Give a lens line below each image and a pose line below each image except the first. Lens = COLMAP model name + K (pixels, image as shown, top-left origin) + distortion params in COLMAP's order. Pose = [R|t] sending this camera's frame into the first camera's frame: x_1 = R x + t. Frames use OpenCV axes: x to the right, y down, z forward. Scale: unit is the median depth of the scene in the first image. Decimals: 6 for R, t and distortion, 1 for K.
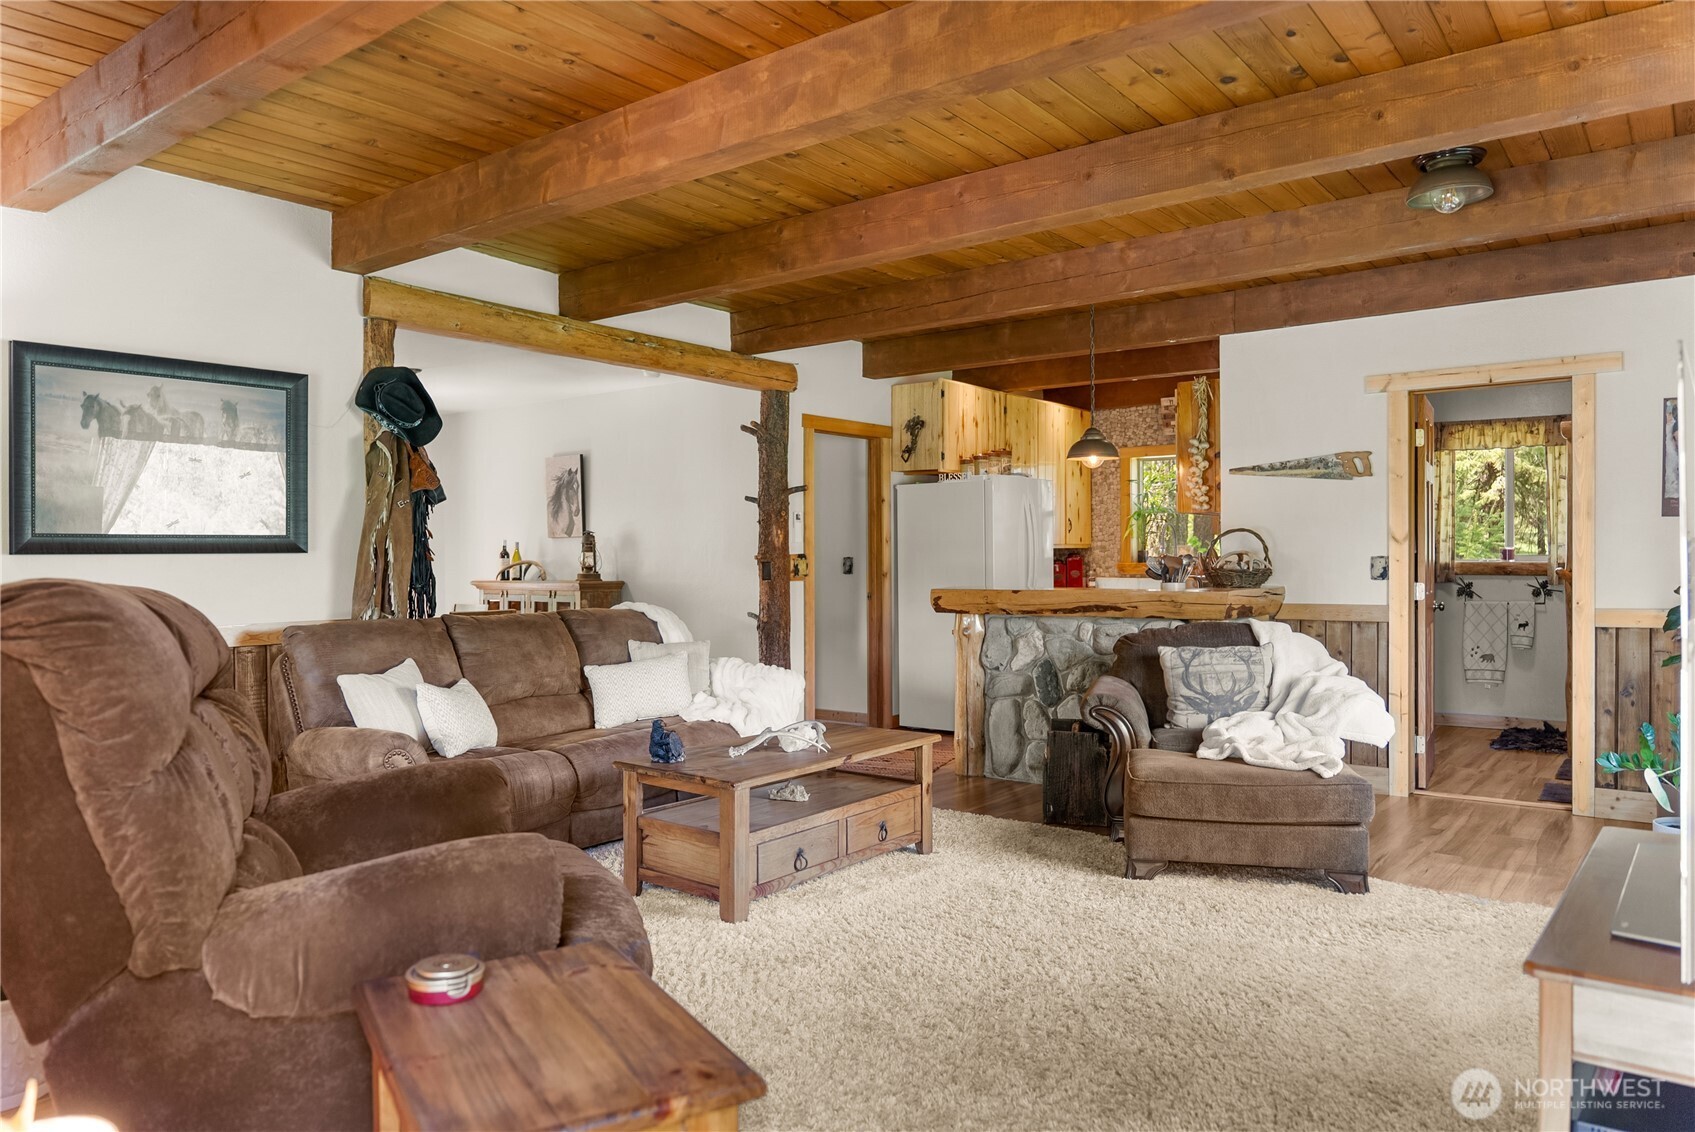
lens RADIAL K [[1151.5, 0, 848.2], [0, 1151.5, 564.8], [0, 0, 1]] dist [-0.009988, -0.007216]
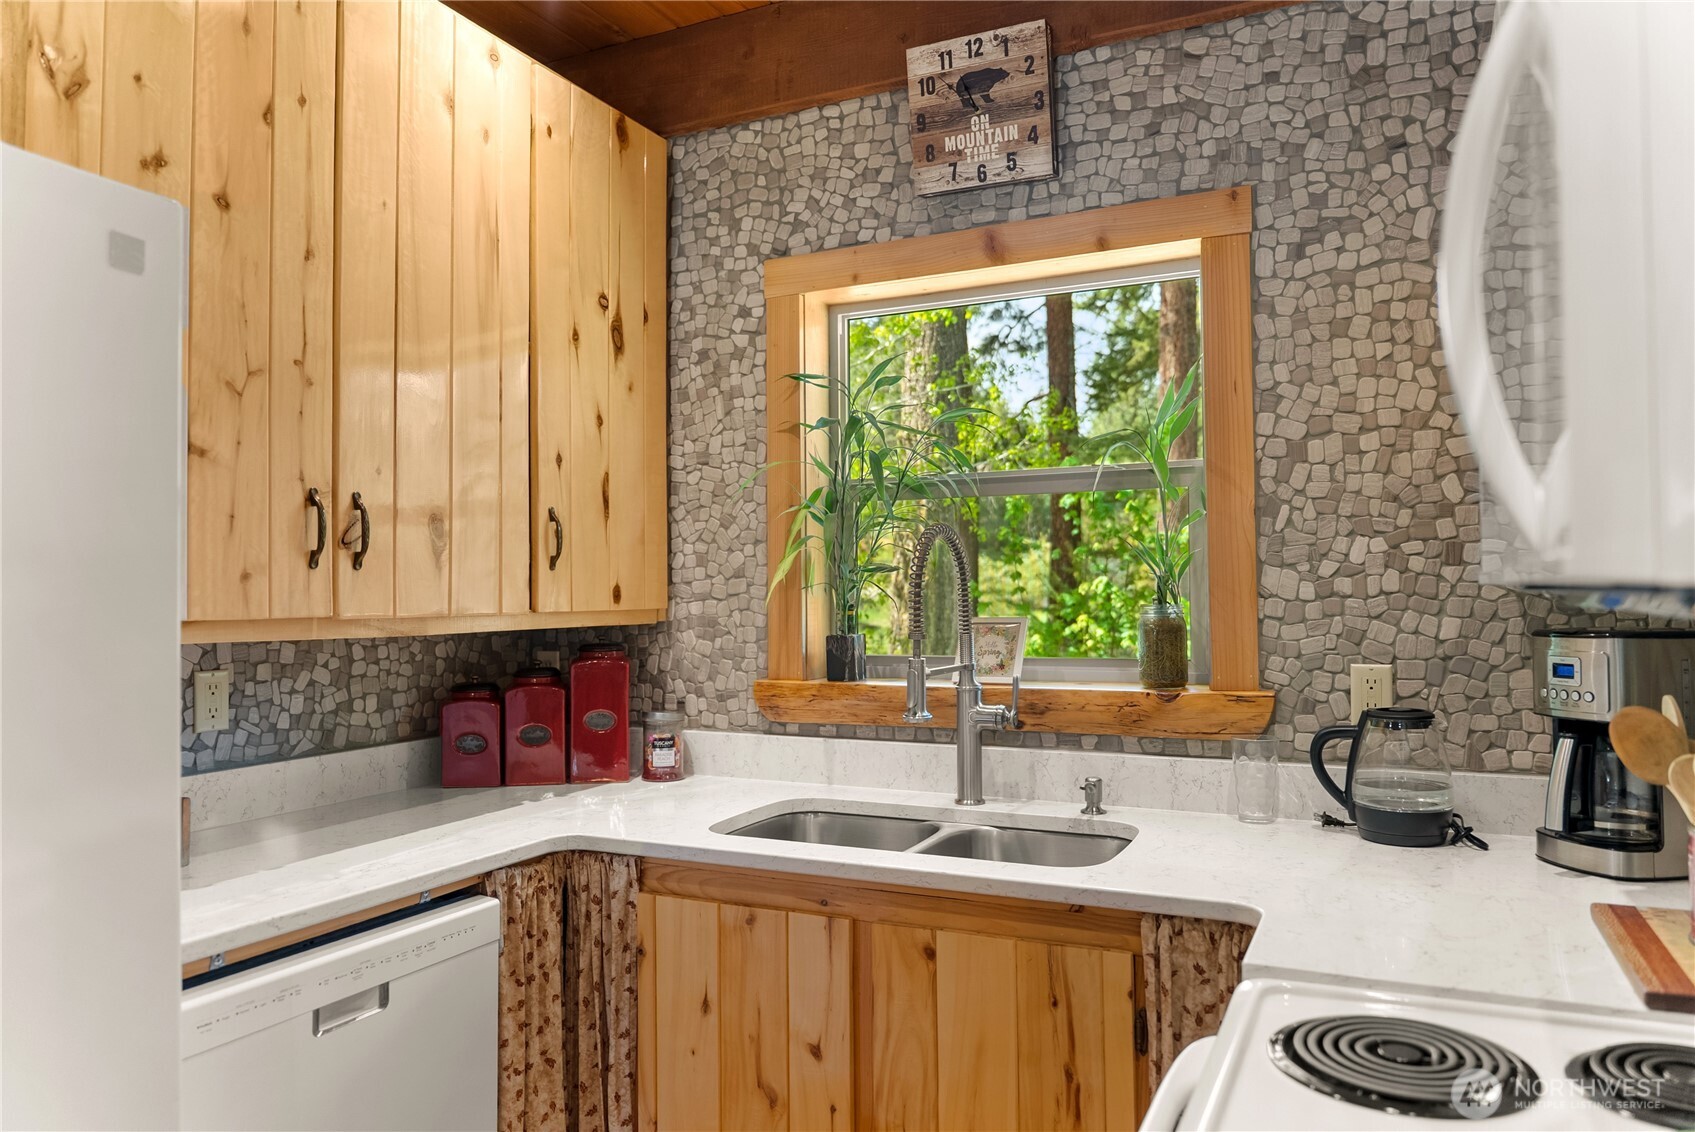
lens RADIAL K [[1151.5, 0, 842.6], [0, 1151.5, 566.9], [0, 0, 1]] dist [-0.009988, -0.007216]
pose [[0.980011, 0.002837, 0.198925, 0.247081], [0.003621, 0.999478, -0.032093, -0.023999], [-0.198912, 0.032172, 0.979489, 0.900833]]
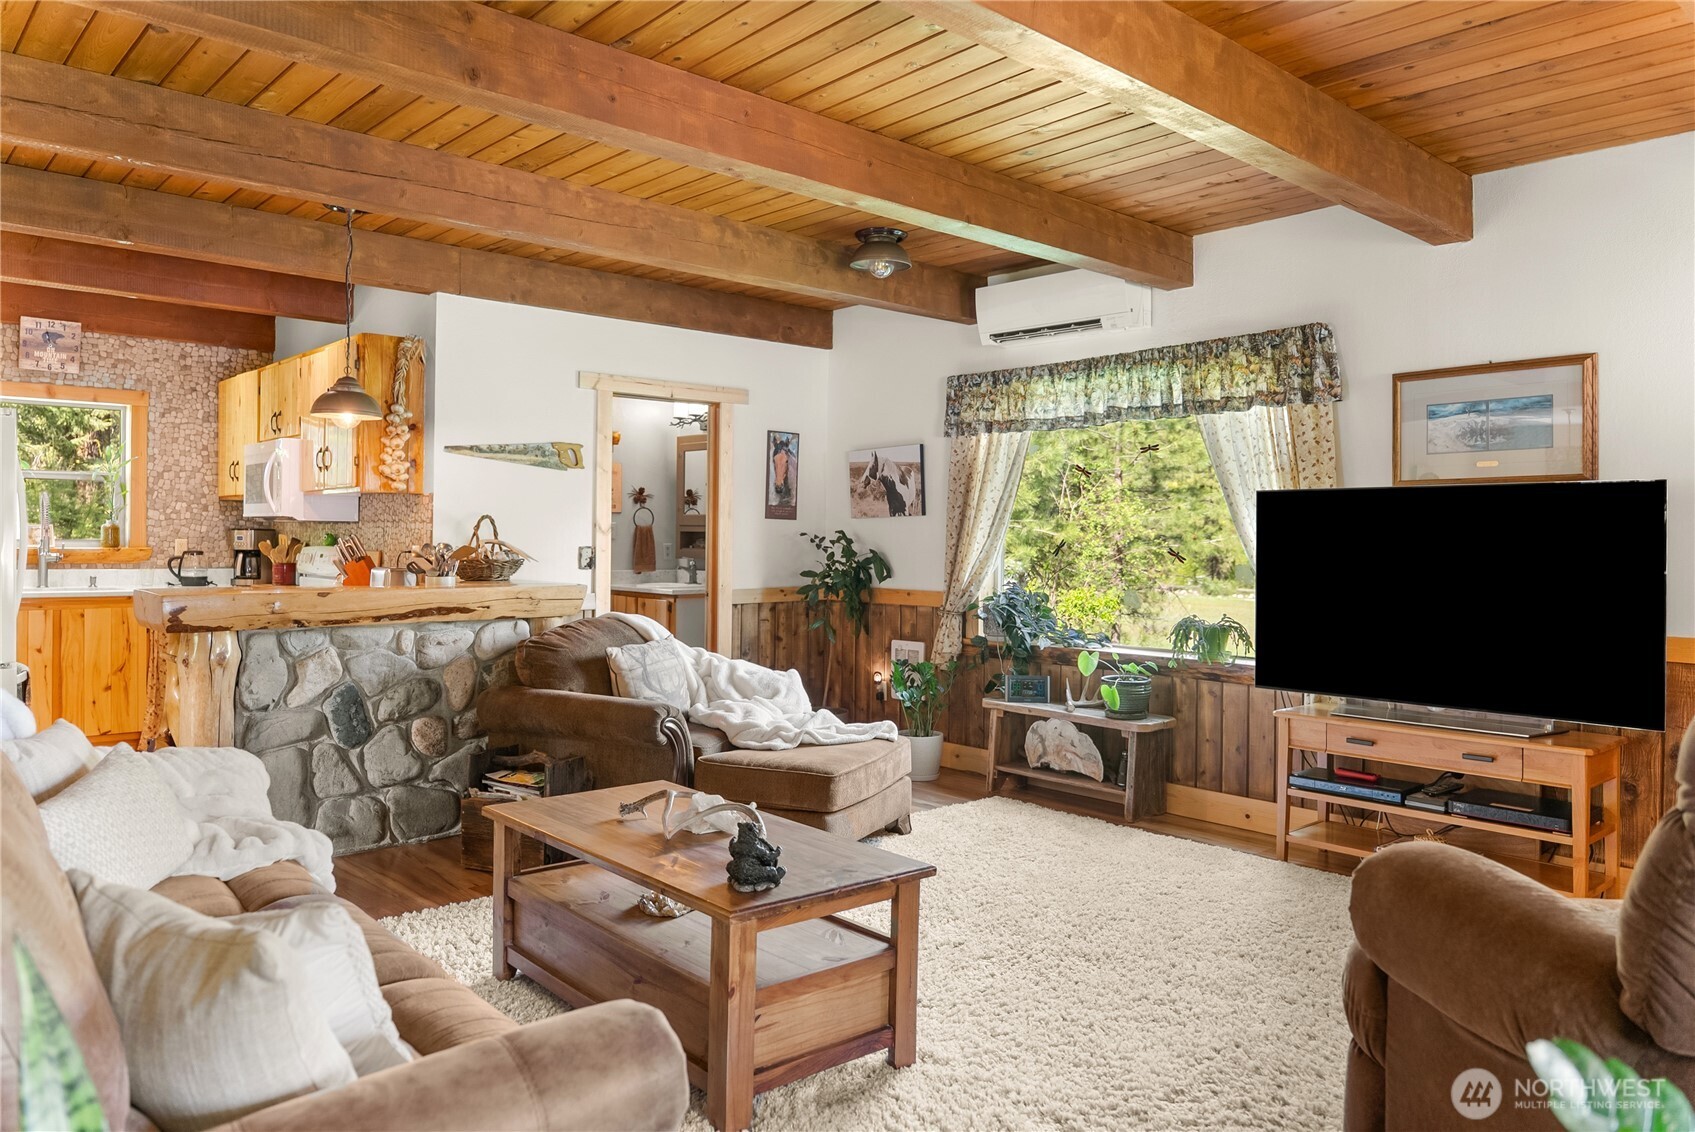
lens RADIAL K [[1151.5, 0, 848.3], [0, 1151.5, 540.8], [0, 0, 1]] dist [-0.009988, -0.007216]
pose [[0.184194, 0.006195, 0.982870, -0.392396], [-0.005928, 0.999969, -0.005192, -0.006475], [-0.982872, -0.004870, 0.184225, 0.437670]]
